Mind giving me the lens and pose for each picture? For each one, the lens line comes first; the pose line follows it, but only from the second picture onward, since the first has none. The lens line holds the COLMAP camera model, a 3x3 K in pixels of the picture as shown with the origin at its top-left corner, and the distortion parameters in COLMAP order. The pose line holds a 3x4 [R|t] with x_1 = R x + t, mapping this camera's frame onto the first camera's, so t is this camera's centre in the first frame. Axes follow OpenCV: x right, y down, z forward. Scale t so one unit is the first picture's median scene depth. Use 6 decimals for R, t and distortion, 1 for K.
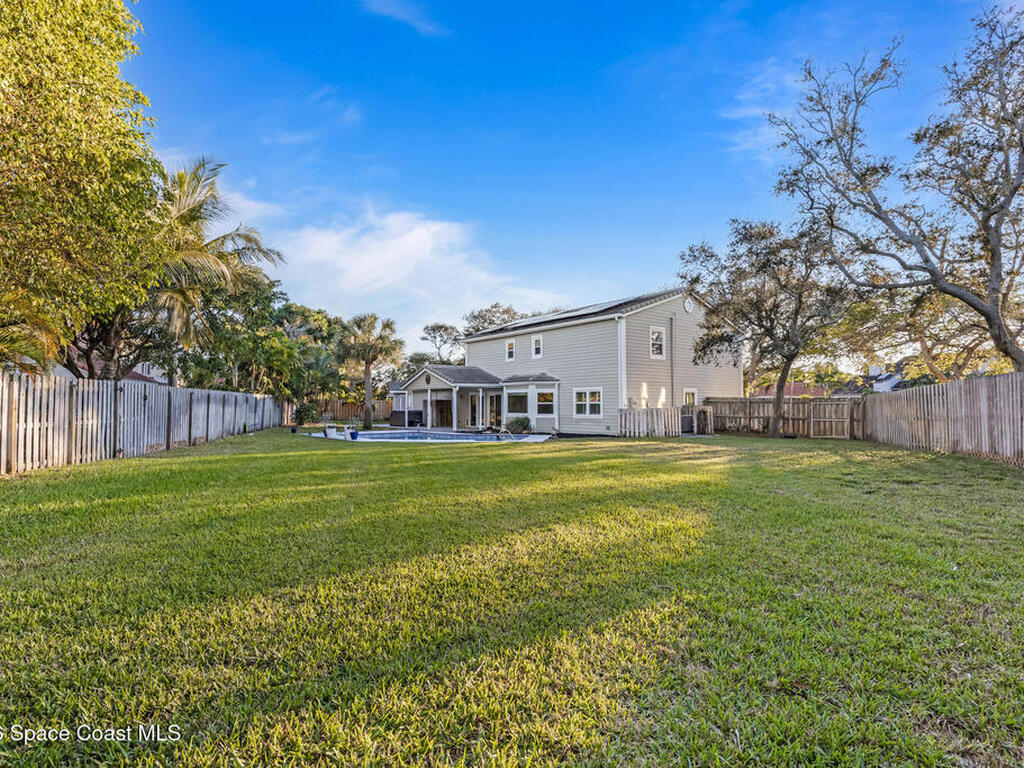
lens RADIAL K [[553.8, 0, 505.7], [0, 553.8, 383.4], [0, 0, 1]] dist [-0.006640, -0.000709]
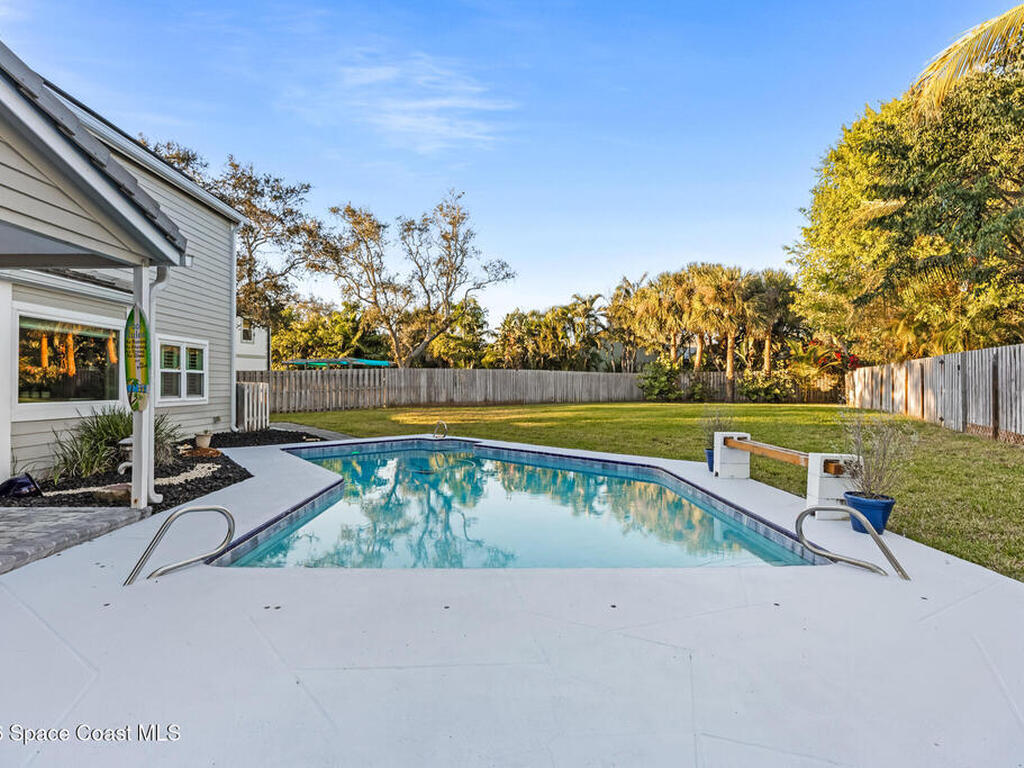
lens RADIAL K [[553.8, 0, 510.9], [0, 553.8, 383.7], [0, 0, 1]] dist [-0.006640, -0.000709]
pose [[-0.818255, 0.000779, 0.574855, -0.285809], [-0.024283, 0.999060, -0.035918, 0.047793], [-0.574343, -0.043349, -0.817466, 1.052569]]
